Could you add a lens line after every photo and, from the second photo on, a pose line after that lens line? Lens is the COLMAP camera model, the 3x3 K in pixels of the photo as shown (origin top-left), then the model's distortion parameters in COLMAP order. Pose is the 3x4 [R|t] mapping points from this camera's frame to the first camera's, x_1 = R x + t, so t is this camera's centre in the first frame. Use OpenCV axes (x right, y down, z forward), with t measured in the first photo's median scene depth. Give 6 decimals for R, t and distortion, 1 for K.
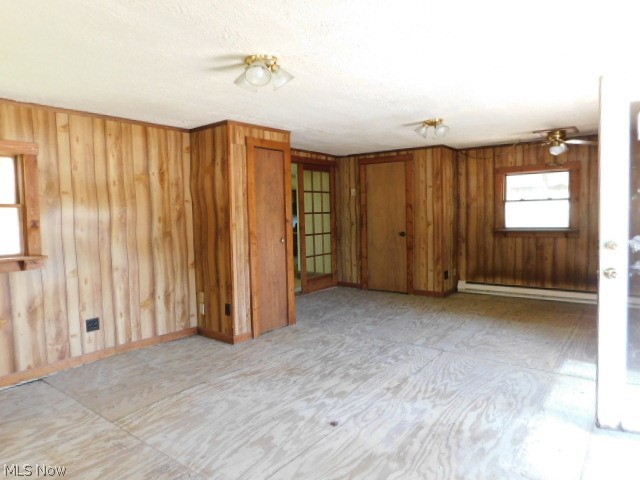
lens RADIAL K [[422.0, 0, 316.3], [0, 422.0, 237.2], [0, 0, 1]] dist [-0.037369, 0.006917]
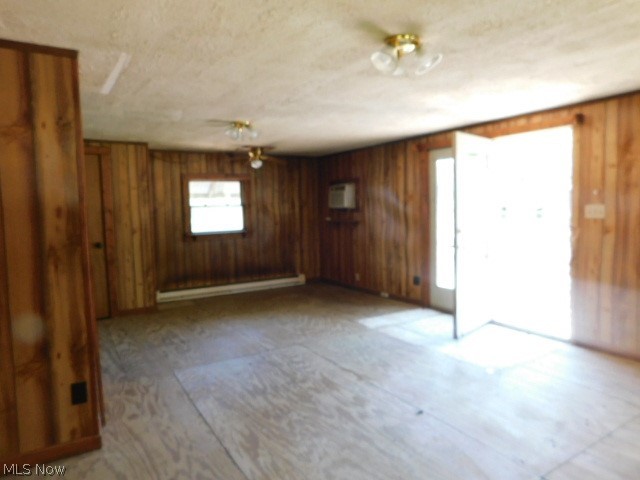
lens RADIAL K [[422.0, 0, 316.5], [0, 422.0, 238.6], [0, 0, 1]] dist [-0.037369, 0.006917]
pose [[0.344060, -0.053091, 0.937445, -0.452708], [0.069331, 0.997111, 0.031025, -0.018841], [-0.936385, 0.054319, 0.346747, 0.381256]]
